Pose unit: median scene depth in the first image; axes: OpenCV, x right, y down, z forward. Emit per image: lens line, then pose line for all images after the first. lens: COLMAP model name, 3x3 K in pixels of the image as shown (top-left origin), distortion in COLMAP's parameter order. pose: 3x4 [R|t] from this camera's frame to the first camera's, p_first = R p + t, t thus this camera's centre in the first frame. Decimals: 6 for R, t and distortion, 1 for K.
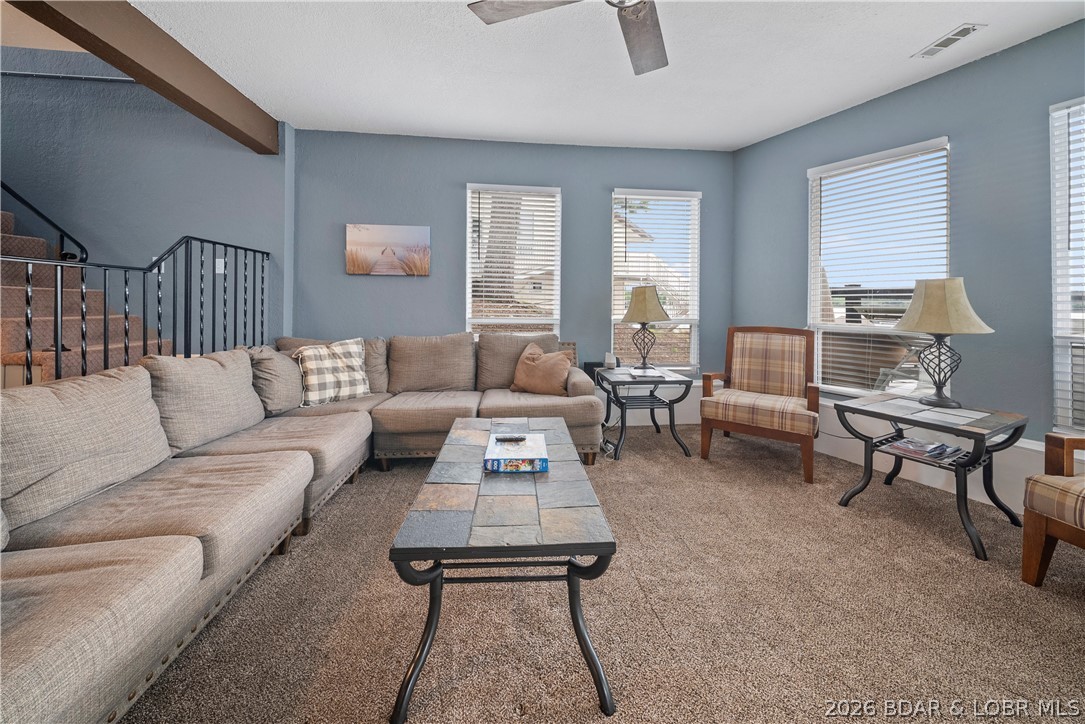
lens RADIAL K [[405.8, 0, 542.4], [0, 405.8, 304.2], [0, 0, 1]] dist [-0.000077, -0.000009]
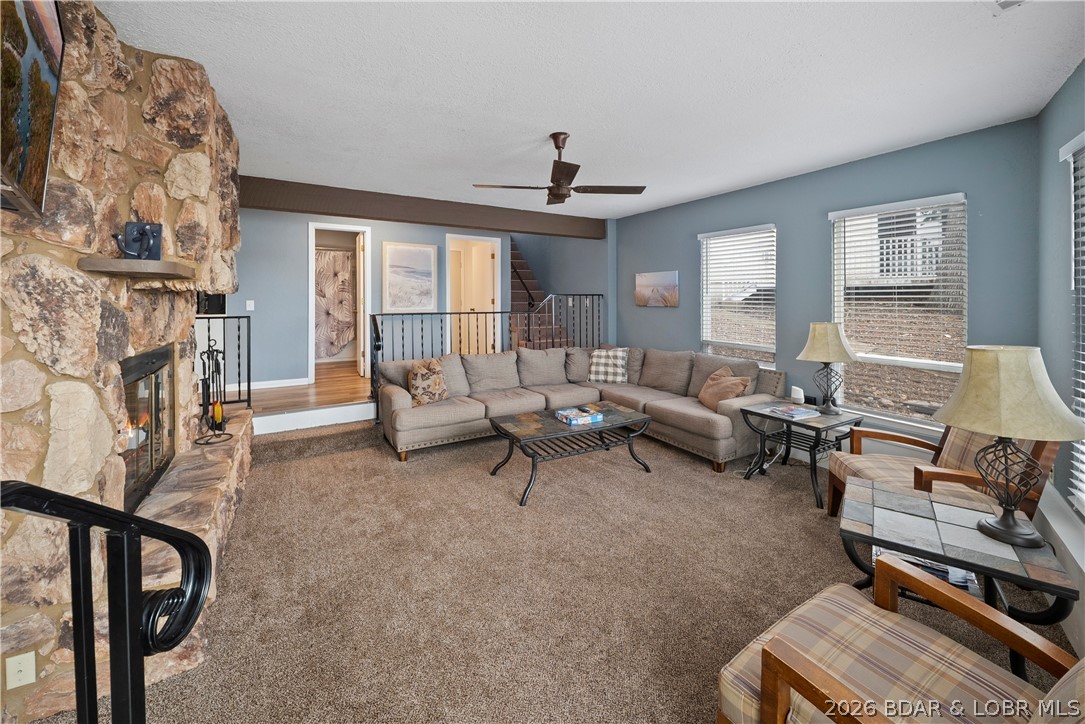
lens RADIAL K [[405.8, 0, 542.4], [0, 405.8, 304.2], [0, 0, 1]] dist [-0.000077, -0.000009]
pose [[0.415634, 0.003142, -0.909527, 0.948949], [-0.000547, 0.999995, 0.003204, -0.102676], [0.909532, -0.000834, 0.415633, 0.026817]]
